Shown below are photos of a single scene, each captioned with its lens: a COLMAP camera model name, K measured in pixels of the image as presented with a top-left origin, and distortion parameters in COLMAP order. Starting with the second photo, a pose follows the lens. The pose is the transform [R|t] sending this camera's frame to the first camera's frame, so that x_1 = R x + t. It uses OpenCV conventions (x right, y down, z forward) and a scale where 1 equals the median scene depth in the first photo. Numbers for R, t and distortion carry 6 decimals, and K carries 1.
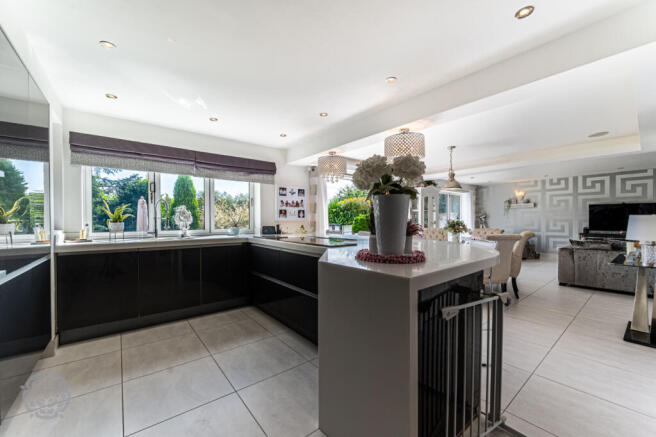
lens RADIAL K [[257.1, 0, 325.6], [0, 257.1, 221.4], [0, 0, 1]] dist [-0.007535, 0.000310]
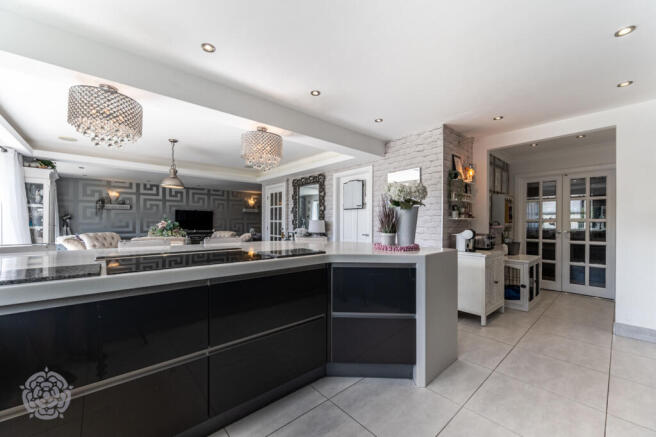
lens RADIAL K [[257.1, 0, 325.7], [0, 257.1, 217.0], [0, 0, 1]] dist [-0.007535, 0.000310]
pose [[-0.042957, 0.024487, 0.998777, -0.255027], [0.001026, 0.999700, -0.024465, 0.001083], [-0.999076, -0.000027, -0.042969, 0.307288]]
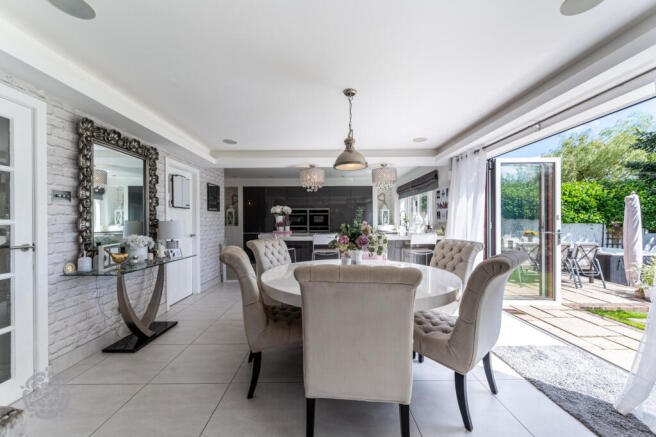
lens RADIAL K [[257.1, 0, 327.9], [0, 257.1, 224.2], [0, 0, 1]] dist [-0.007535, 0.000310]
pose [[-0.614581, 0.013198, -0.788743, 0.587125], [-0.002028, 0.999830, 0.018311, -0.007599], [0.788851, 0.012853, -0.614450, 0.796407]]
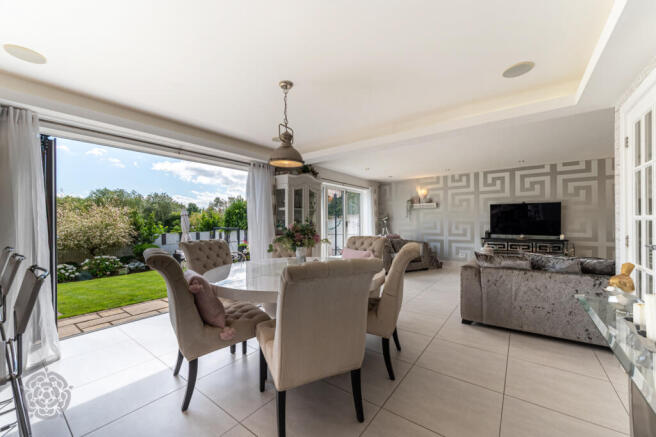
lens RADIAL K [[257.1, 0, 323.8], [0, 257.1, 221.2], [0, 0, 1]] dist [-0.007535, 0.000310]
pose [[0.969345, -0.001629, 0.245700, 0.266175], [0.004478, 0.999929, -0.011036, -0.002124], [-0.245665, 0.011798, 0.969283, 0.290539]]
